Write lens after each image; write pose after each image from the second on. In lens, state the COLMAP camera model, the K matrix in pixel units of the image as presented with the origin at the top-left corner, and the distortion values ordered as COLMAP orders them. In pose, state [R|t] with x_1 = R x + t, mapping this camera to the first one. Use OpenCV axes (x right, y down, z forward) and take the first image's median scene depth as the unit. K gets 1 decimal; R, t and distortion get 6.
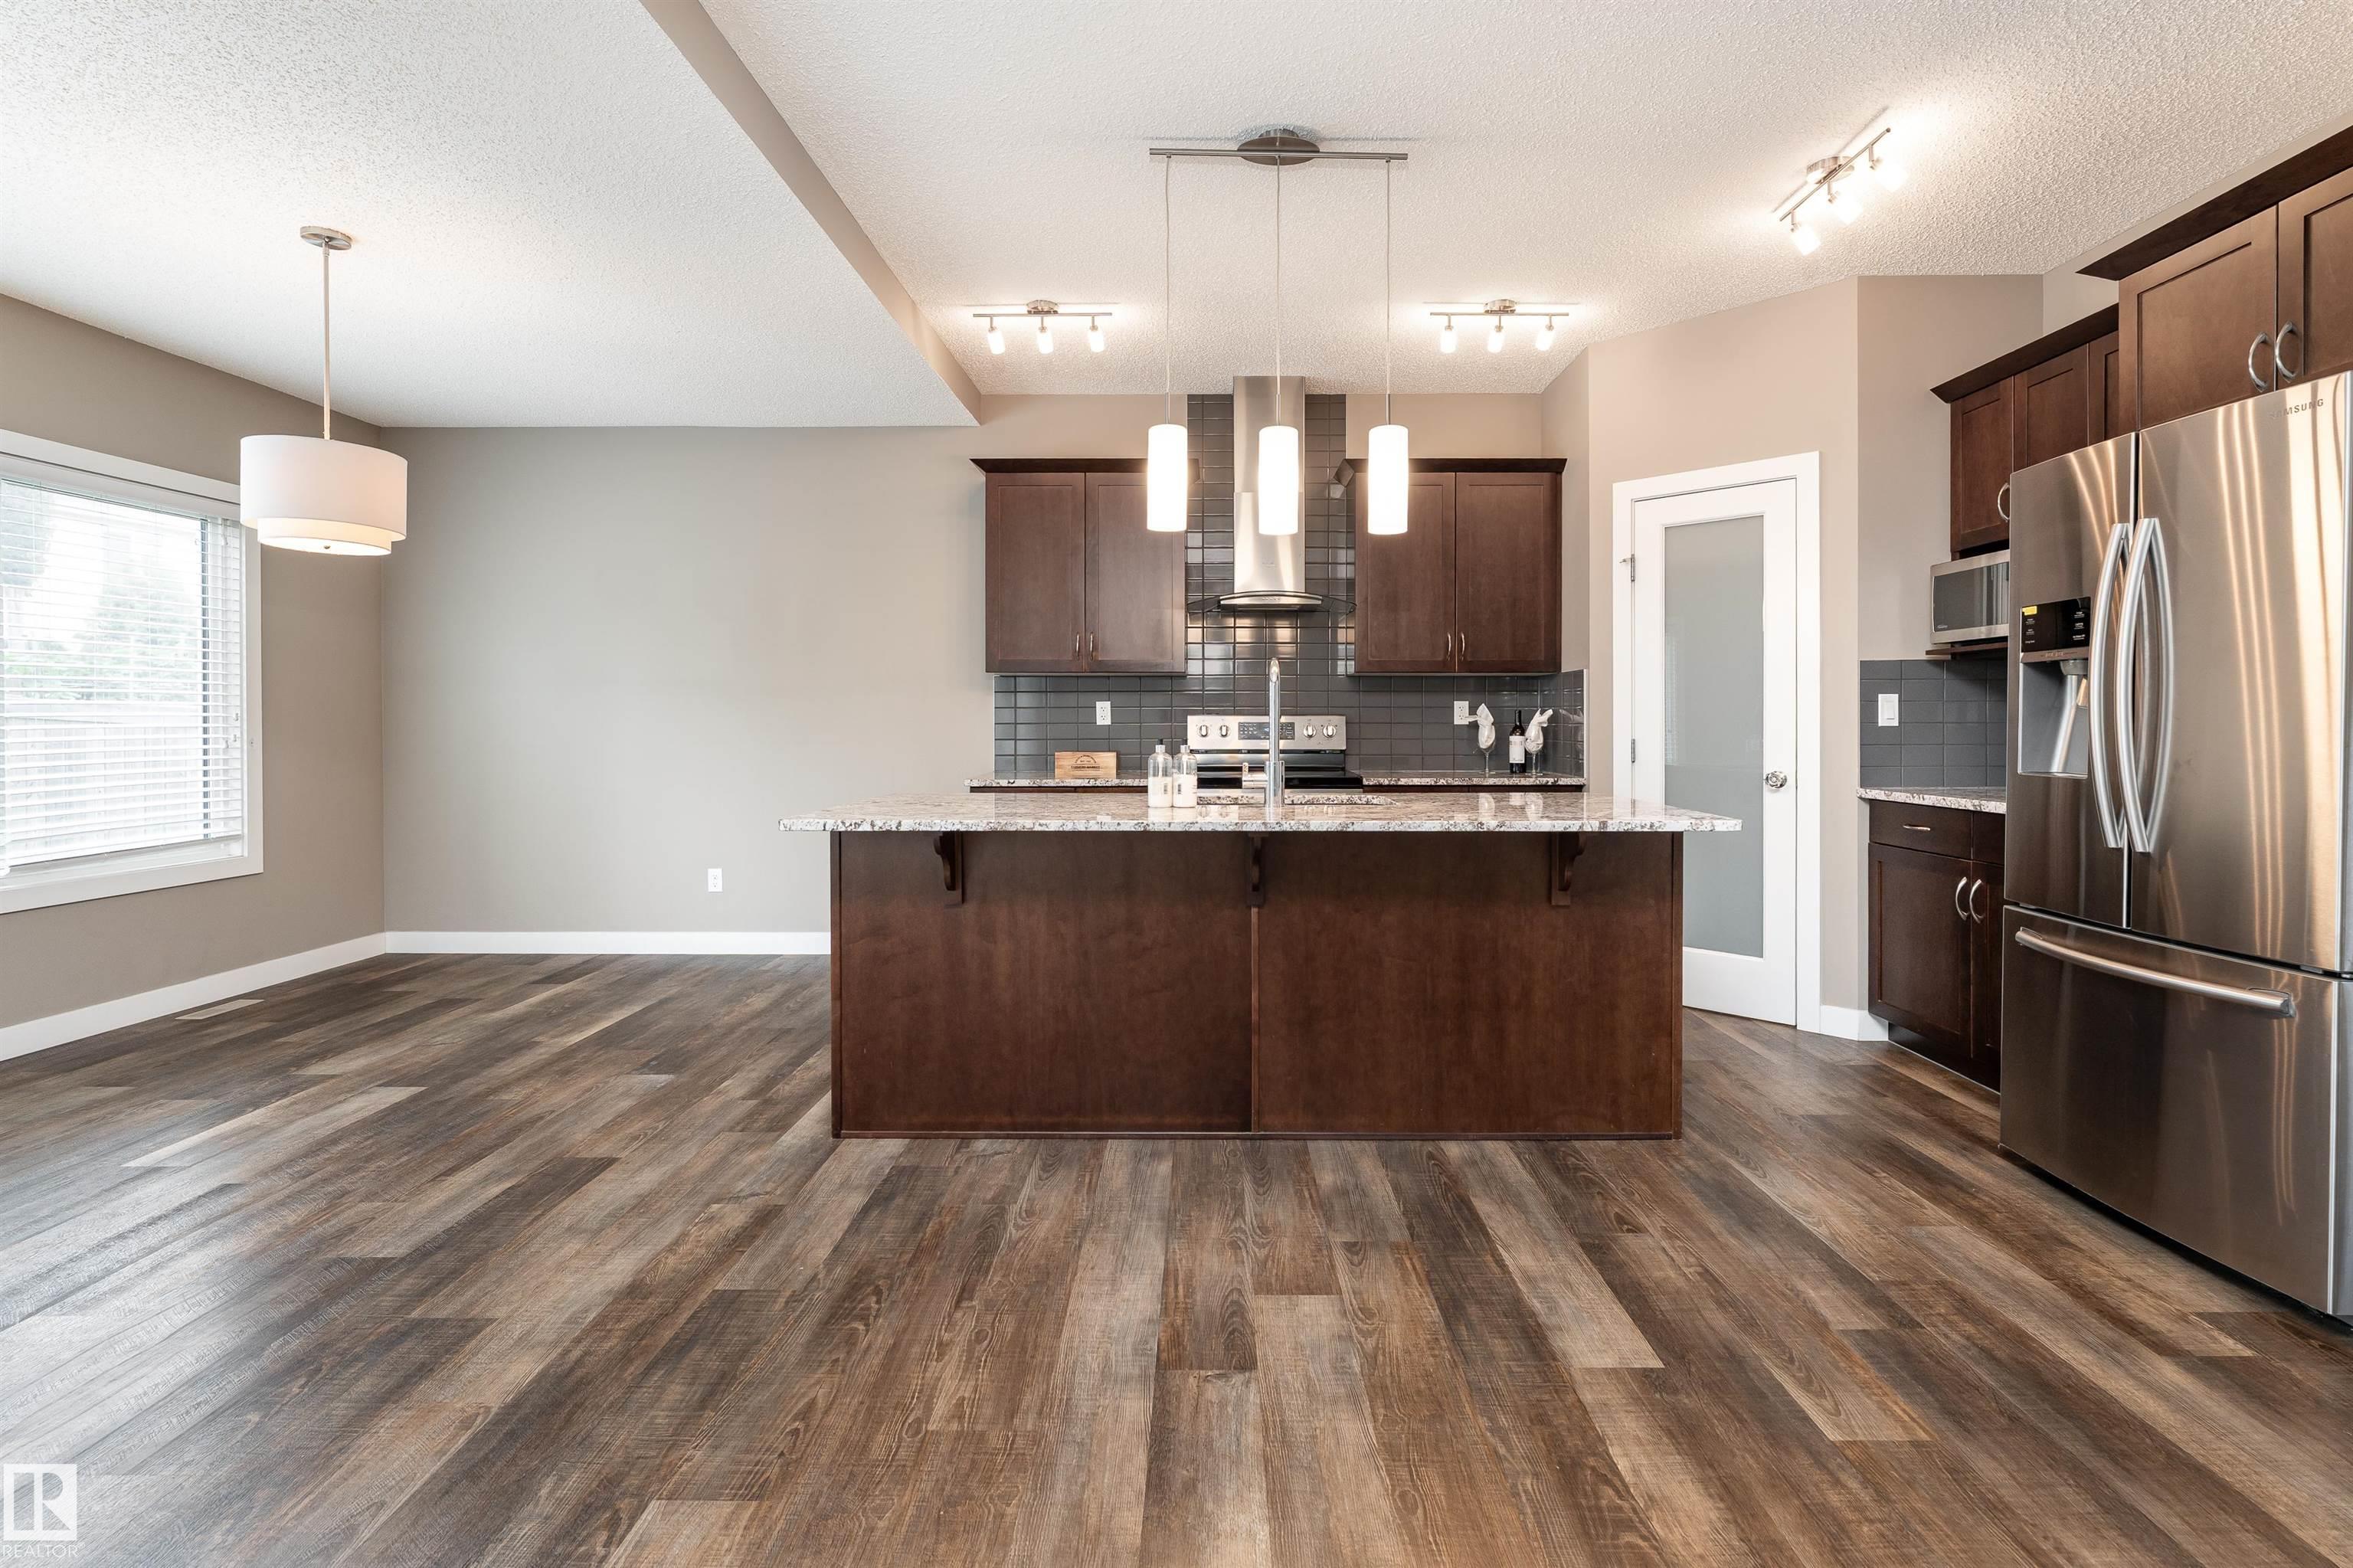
lens RADIAL K [[1019.9, 0, 1161.1], [0, 1019.9, 730.6], [0, 0, 1]] dist [-0.001605, -0.000119]
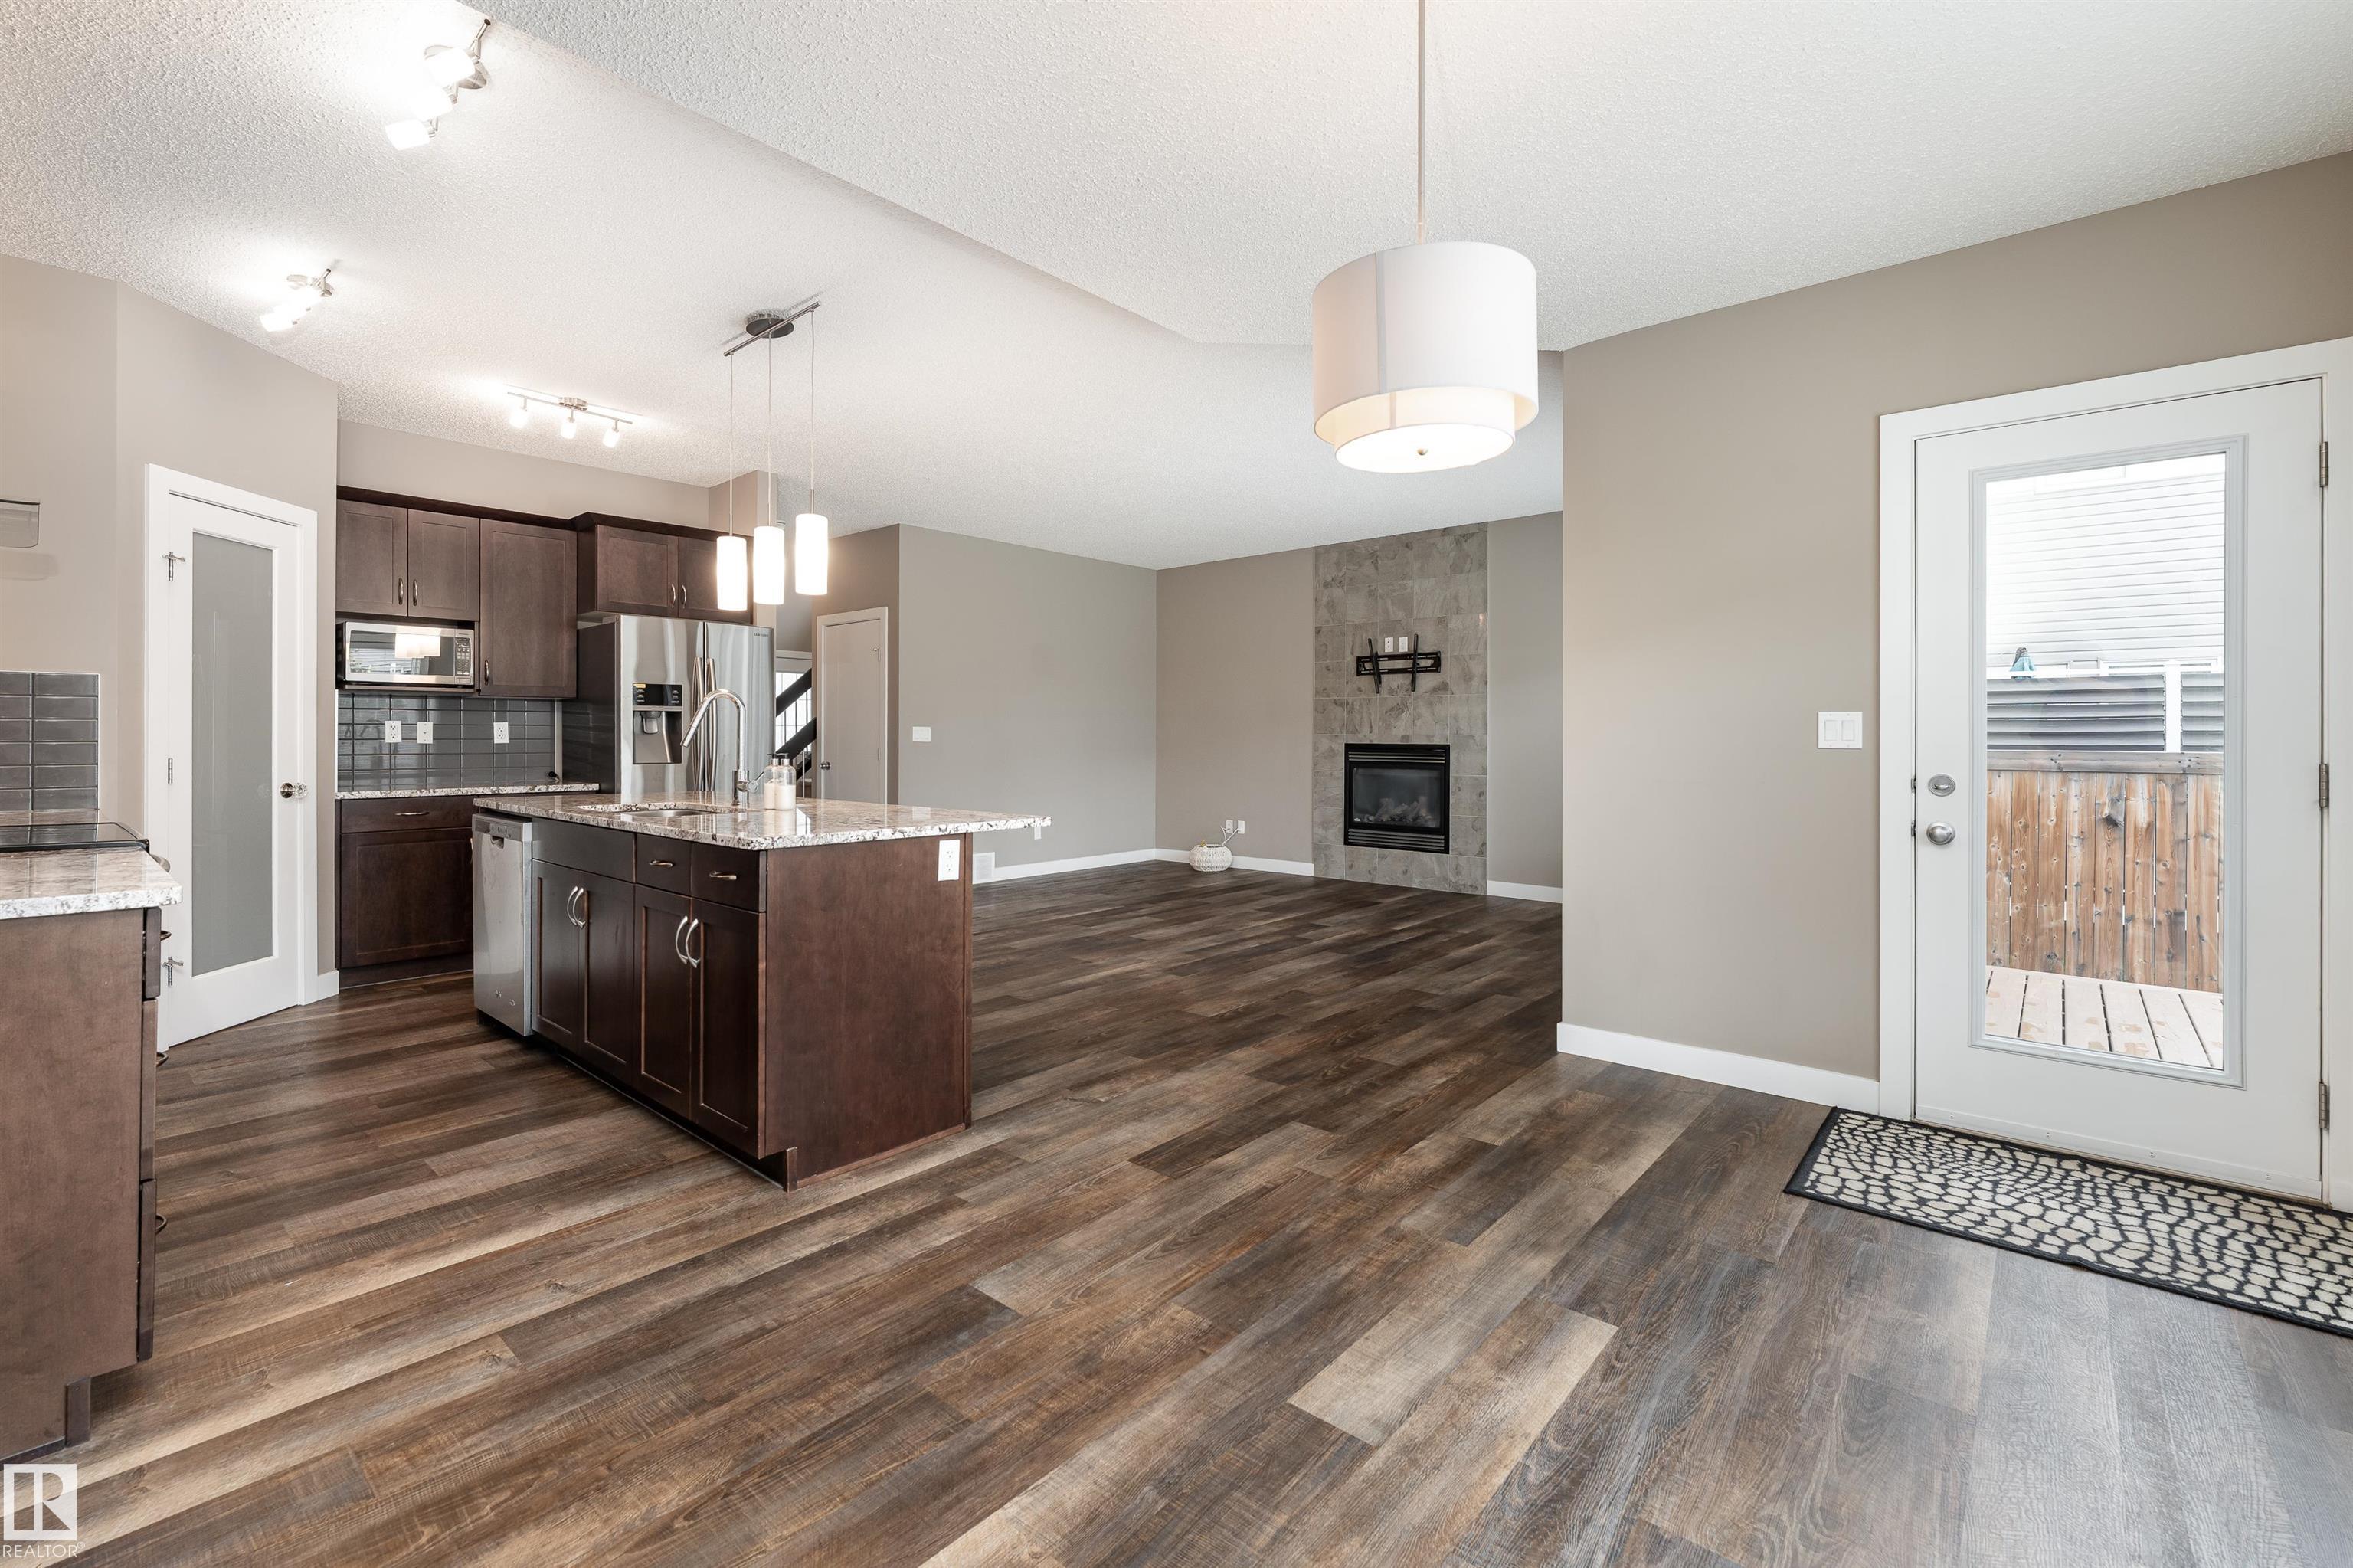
lens RADIAL K [[1019.9, 0, 1141.9], [0, 1019.9, 738.4], [0, 0, 1]] dist [-0.001605, -0.000119]
pose [[-0.737793, -0.000936, 0.675027, -1.296902], [0.004050, 0.999975, 0.005814, -0.017388], [-0.675015, 0.007024, -0.737770, 1.831564]]
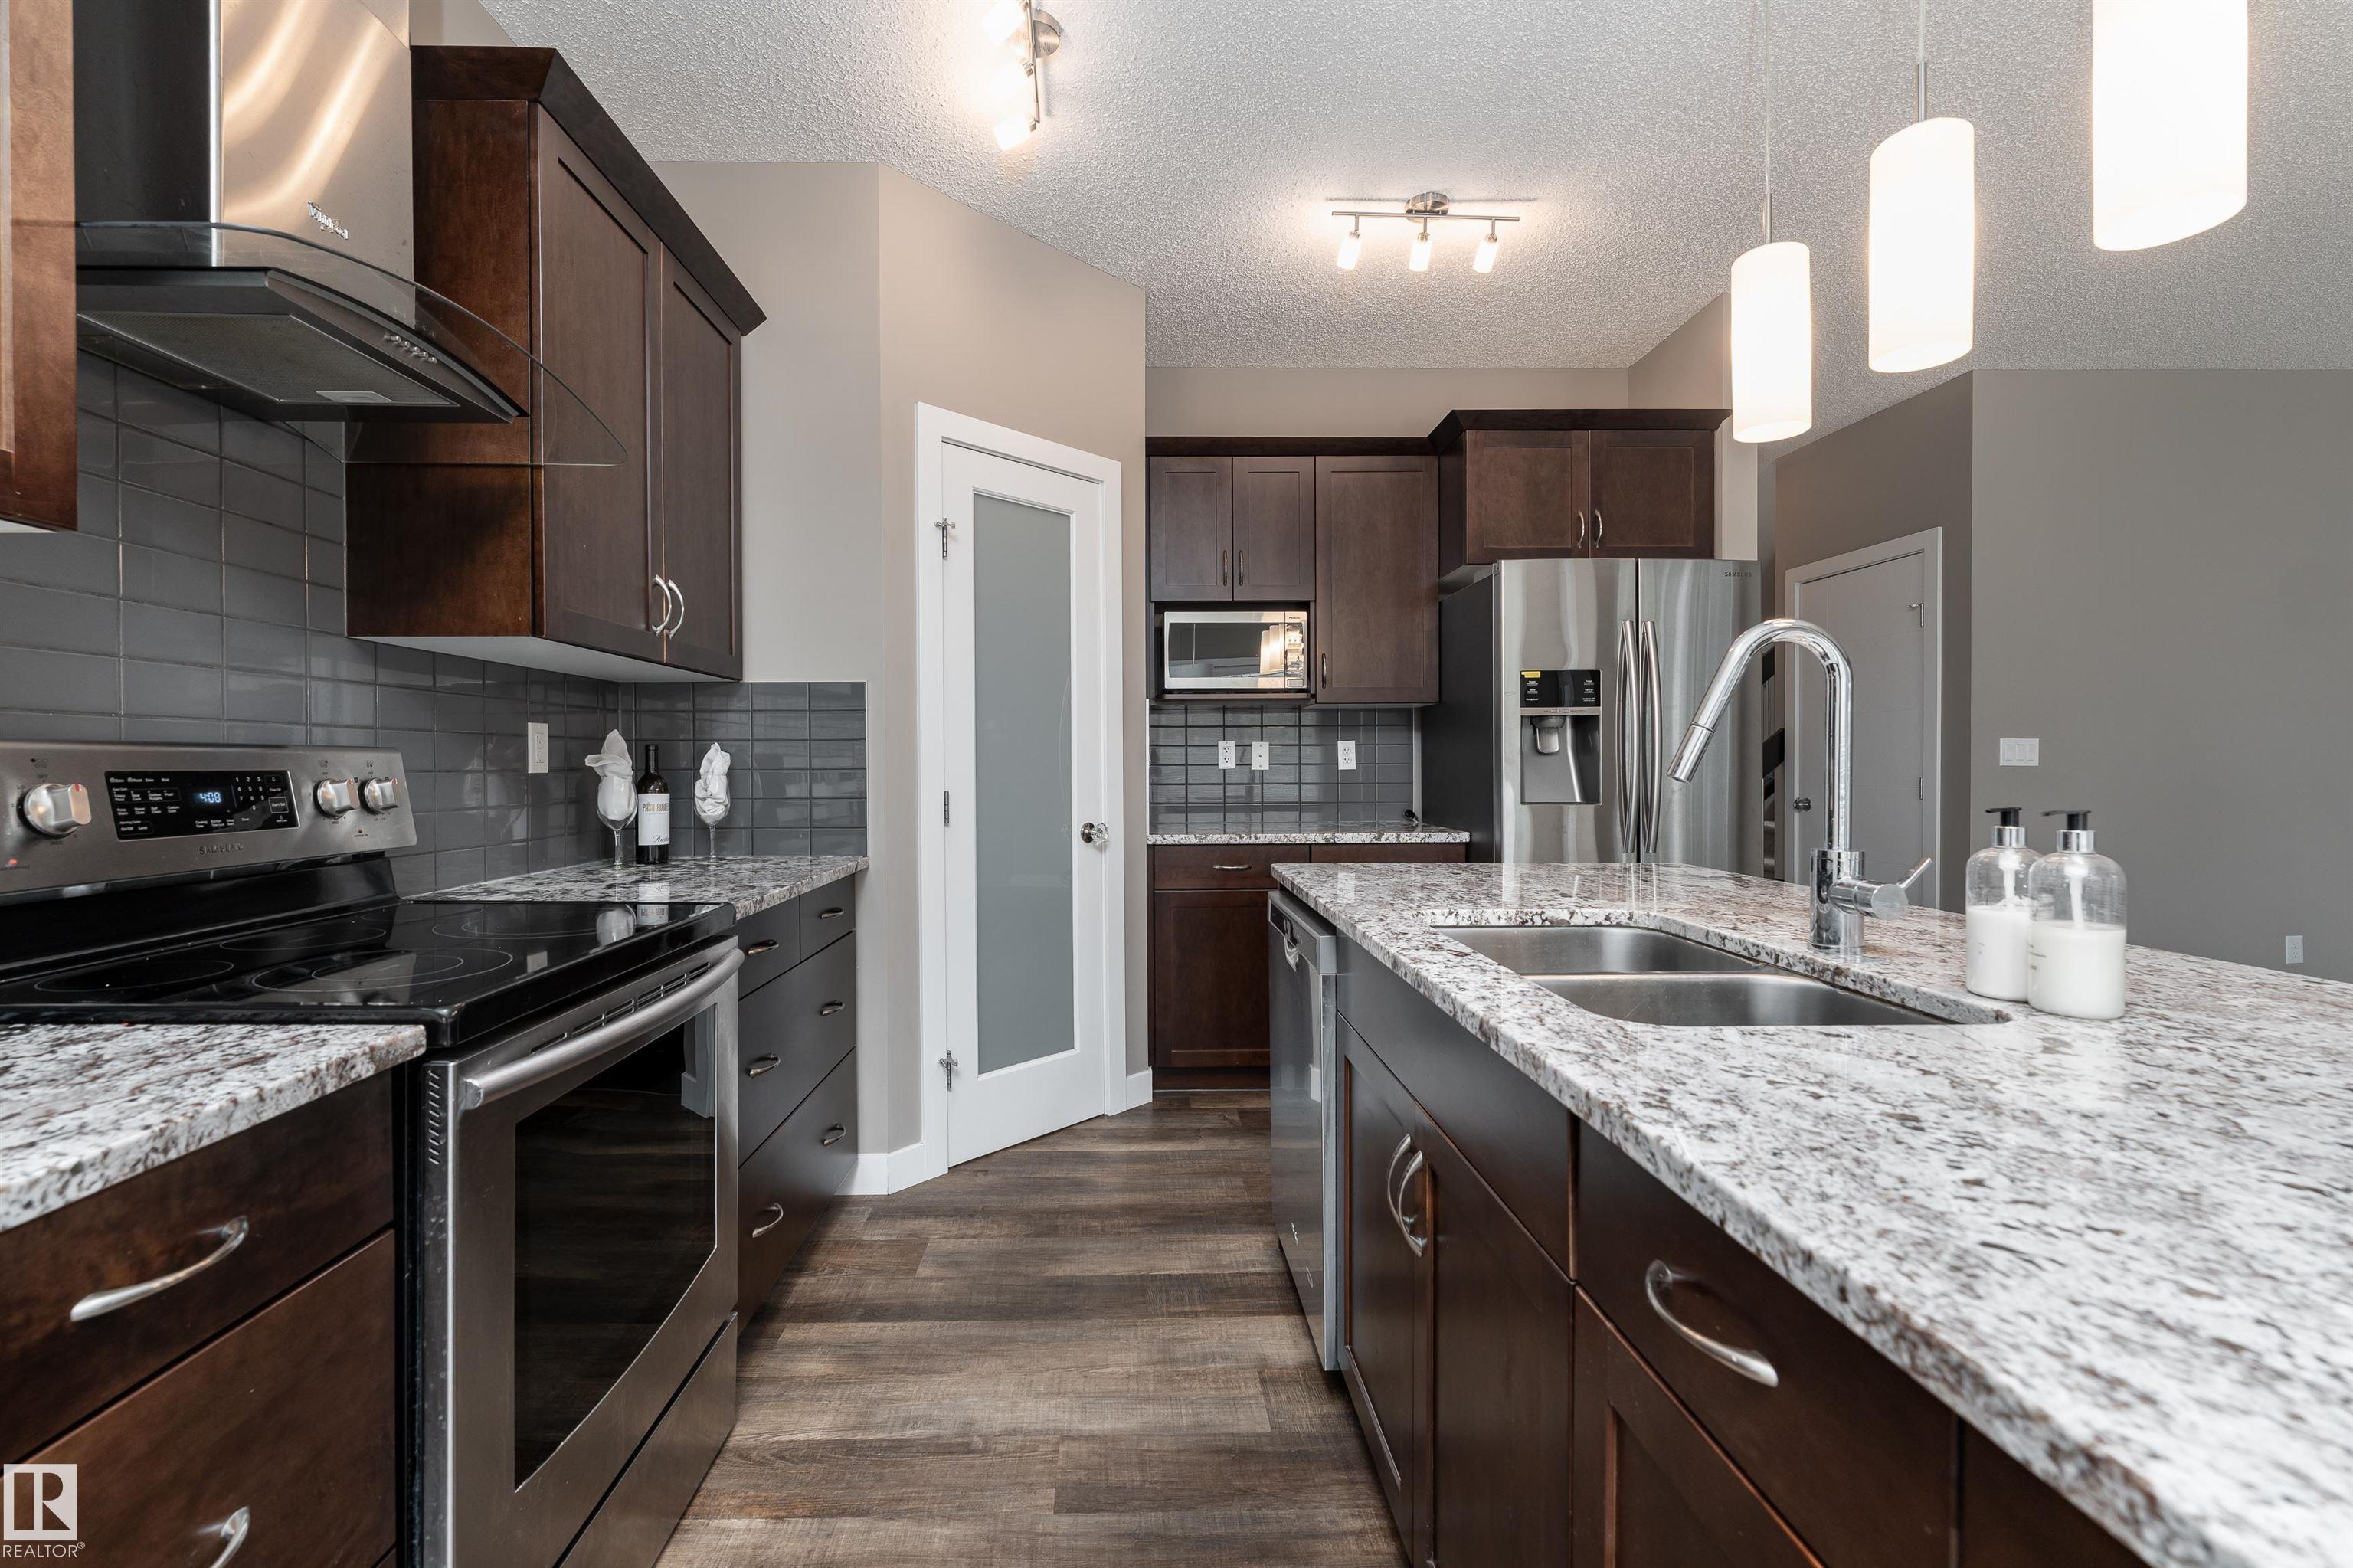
lens RADIAL K [[1019.9, 0, 1164.6], [0, 1019.9, 779.5], [0, 0, 1]] dist [-0.001605, -0.000119]
pose [[-0.045353, -0.014145, 0.998871, -0.380961], [0.012056, 0.999819, 0.014705, -0.011969], [-0.998898, 0.012709, -0.045174, 1.498647]]
